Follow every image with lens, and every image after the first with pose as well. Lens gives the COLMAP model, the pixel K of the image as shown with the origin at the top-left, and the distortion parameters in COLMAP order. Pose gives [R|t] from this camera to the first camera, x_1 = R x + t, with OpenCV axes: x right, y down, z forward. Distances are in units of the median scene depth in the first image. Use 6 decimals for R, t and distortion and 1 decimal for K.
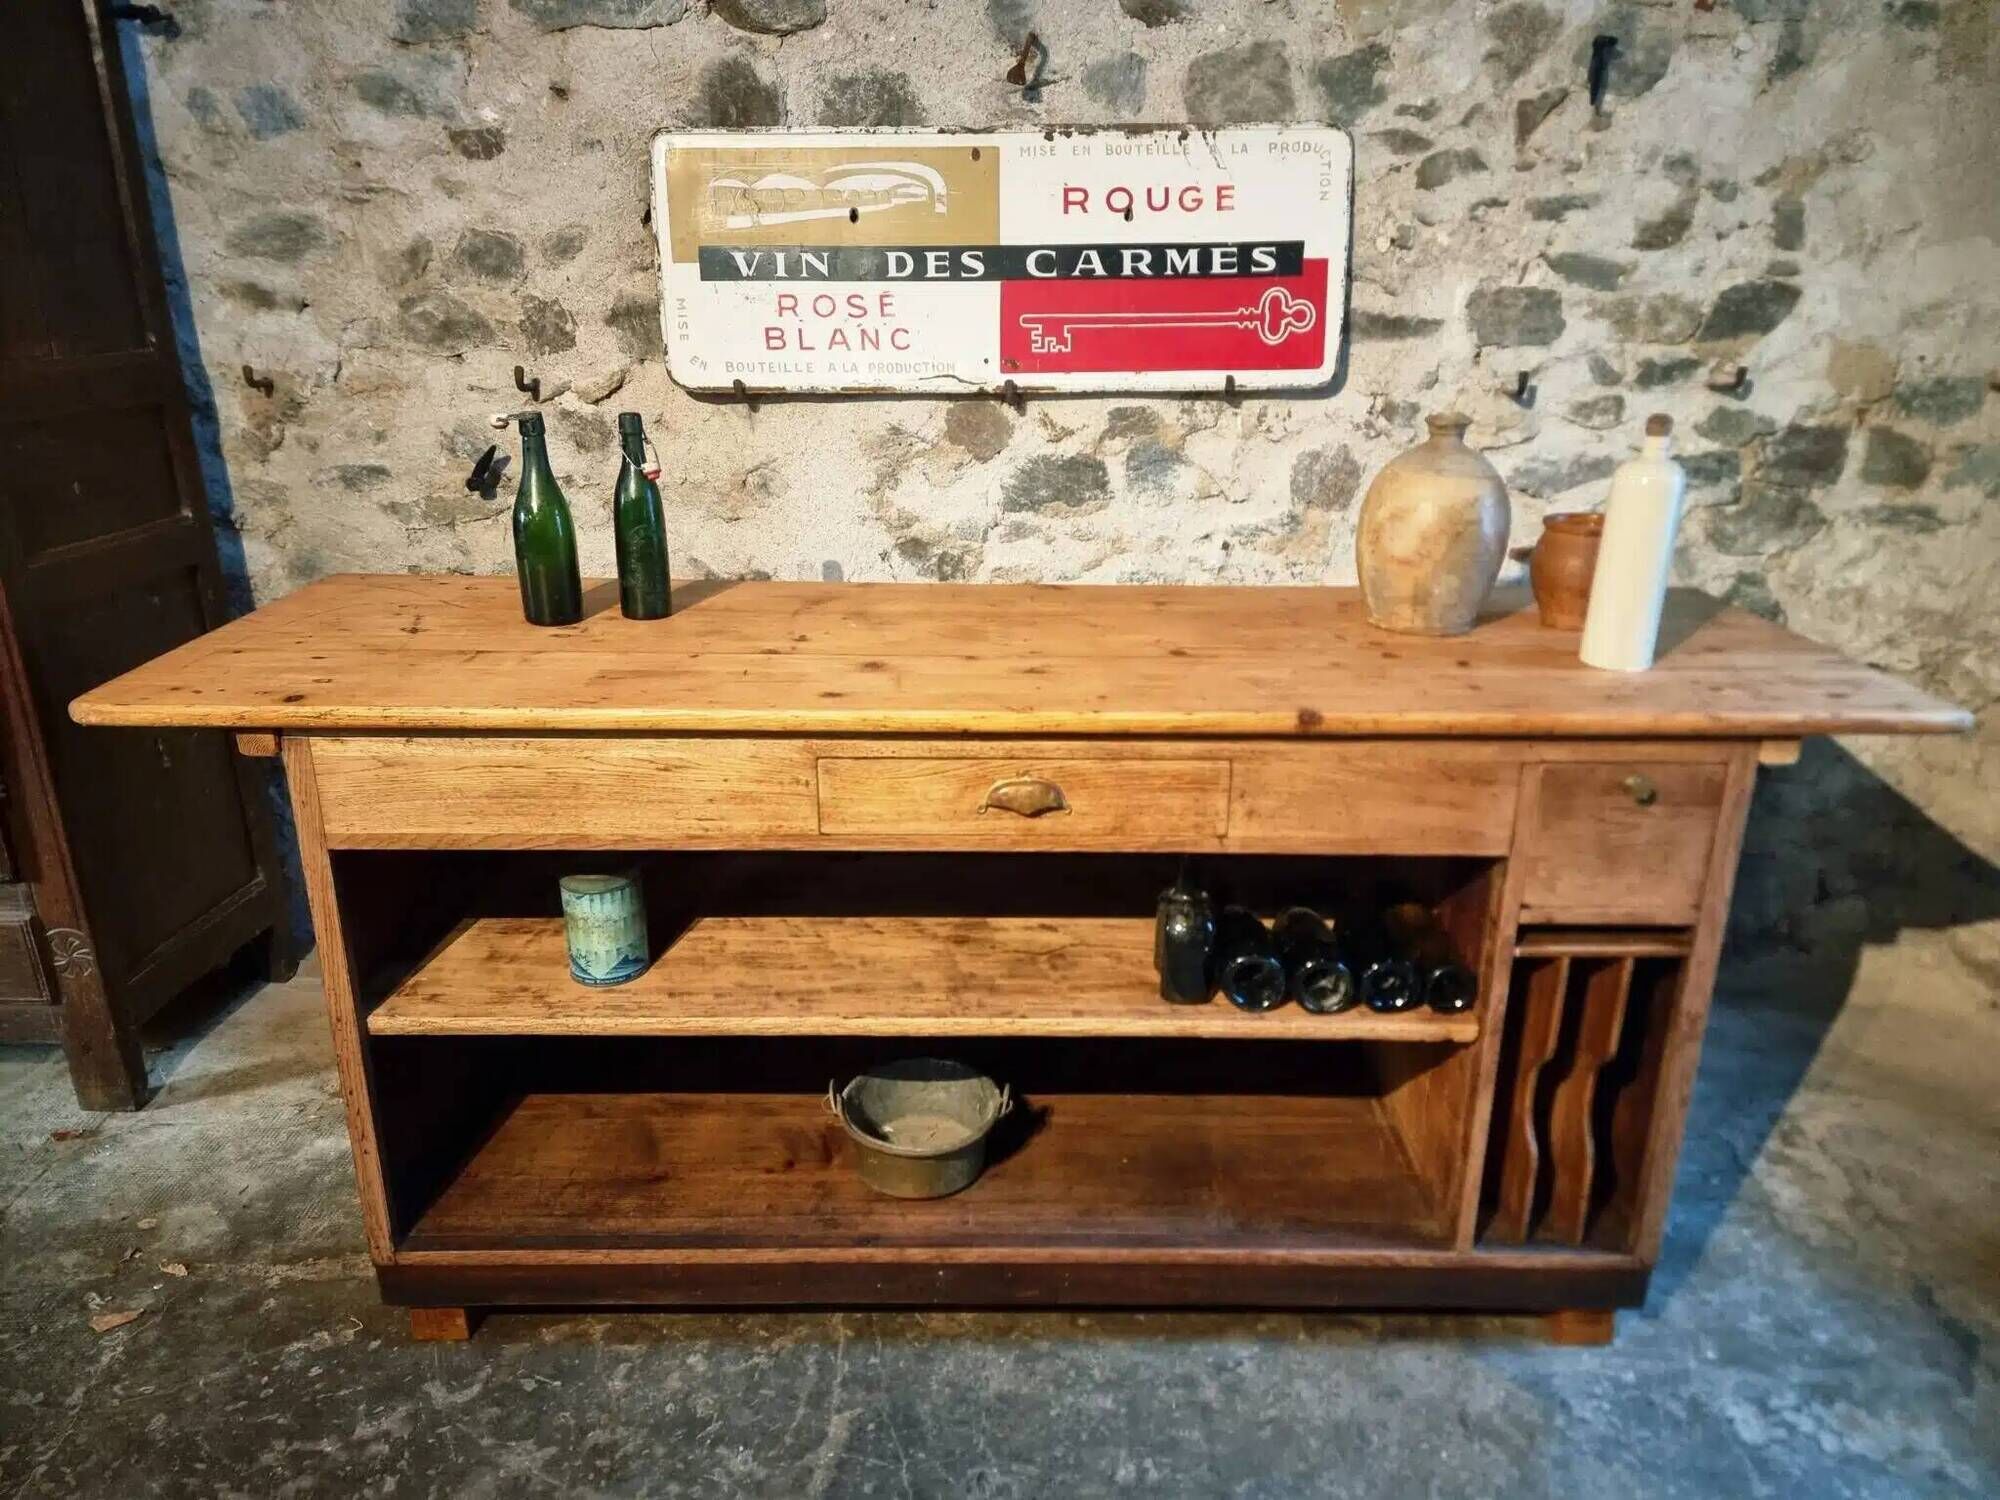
lens RADIAL K [[1374.5, 0, 1007.7], [0, 1374.5, 765.0], [0, 0, 1]] dist [0.084981, -0.062864]
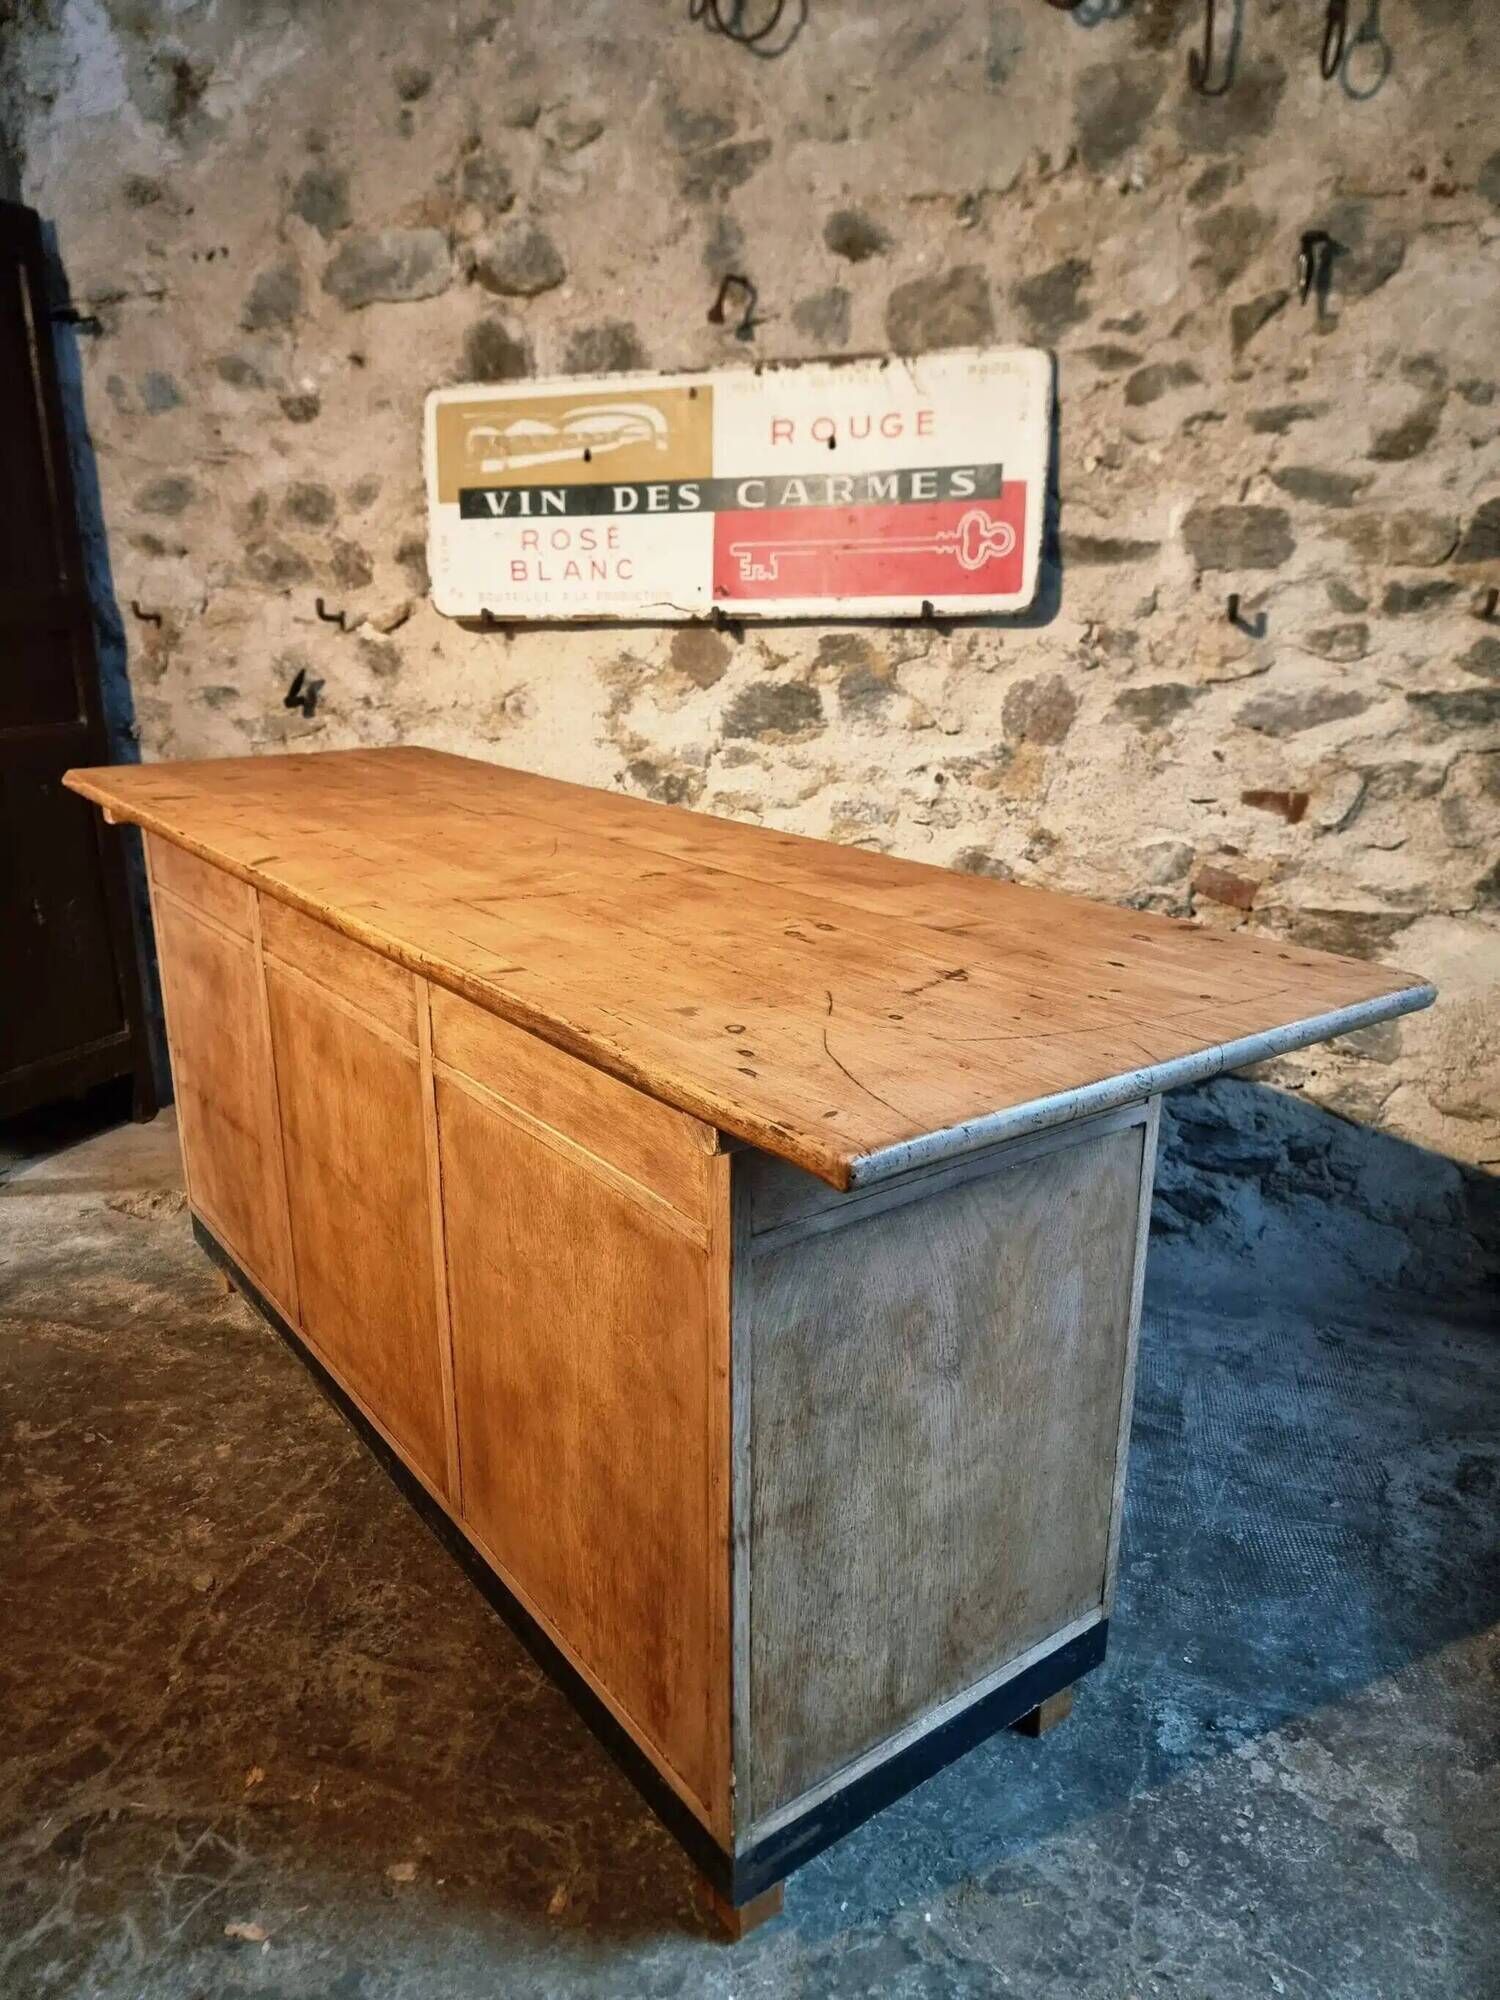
lens RADIAL K [[1408.2, 0, 715.5], [0, 1408.2, 1014.9], [0, 0, 1]] dist [0.064112, -0.055259]
pose [[0.942012, 0.089527, -0.323415, 0.370844], [-0.104560, 0.994085, -0.029374, 0.056593], [0.318873, 0.061487, 0.945801, 0.017602]]
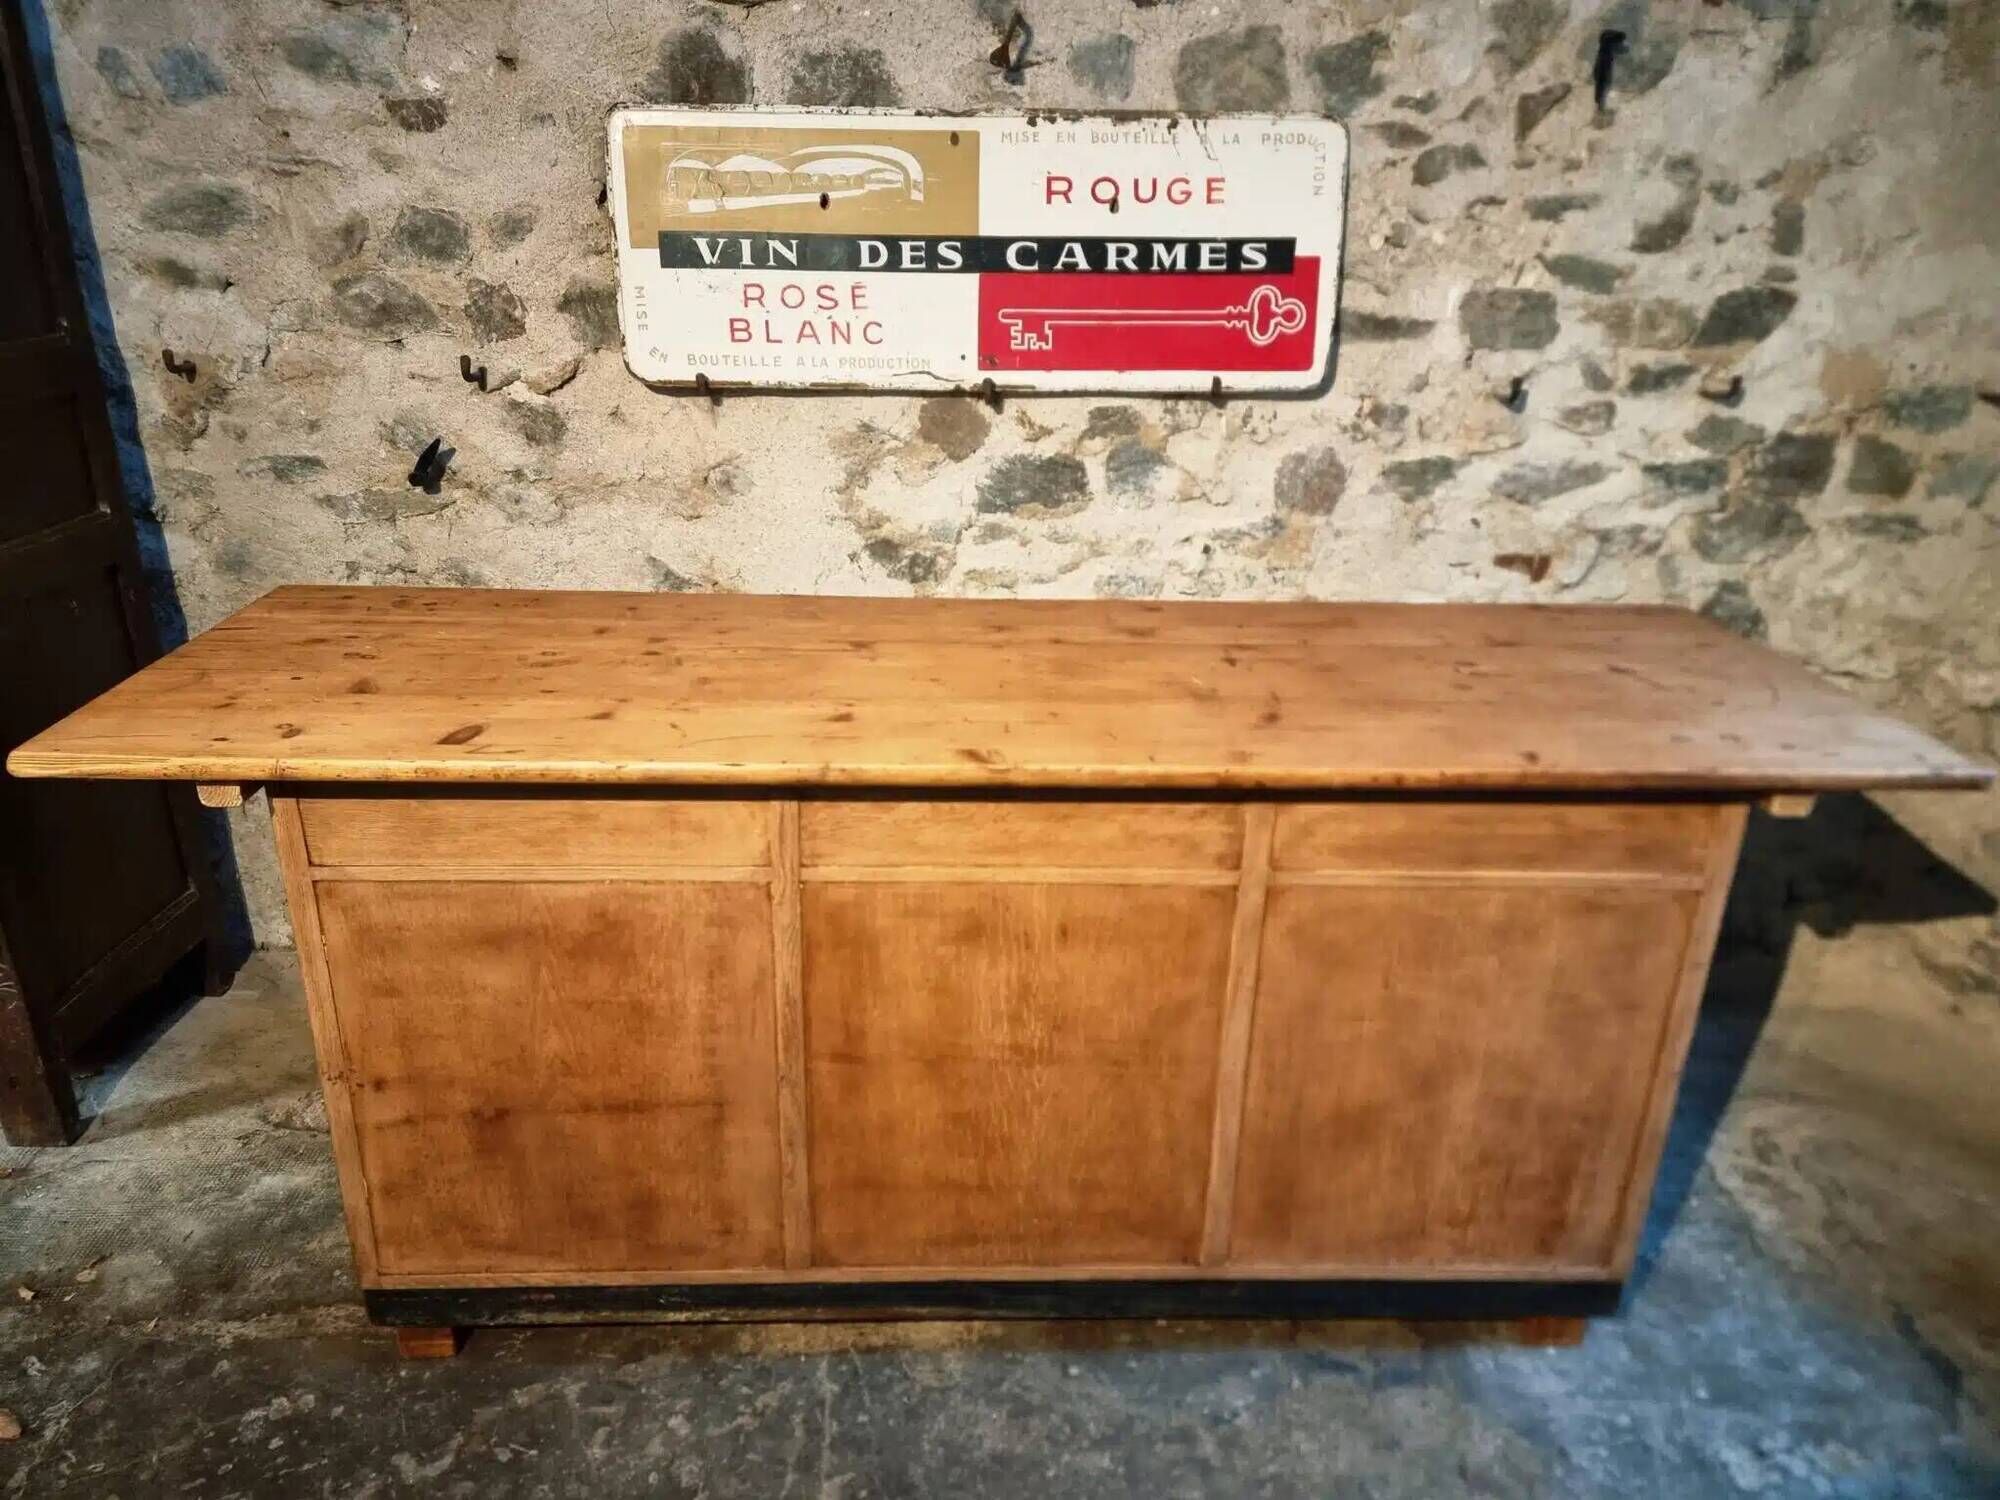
lens RADIAL K [[1370.6, 0, 995.3], [0, 1370.6, 761.9], [0, 0, 1]] dist [0.089040, -0.067994]
pose [[0.998998, 0.000489, 0.044760, -0.036148], [-0.002477, 0.999012, 0.044371, -0.055764], [-0.044694, -0.044437, 0.998012, 0.036003]]
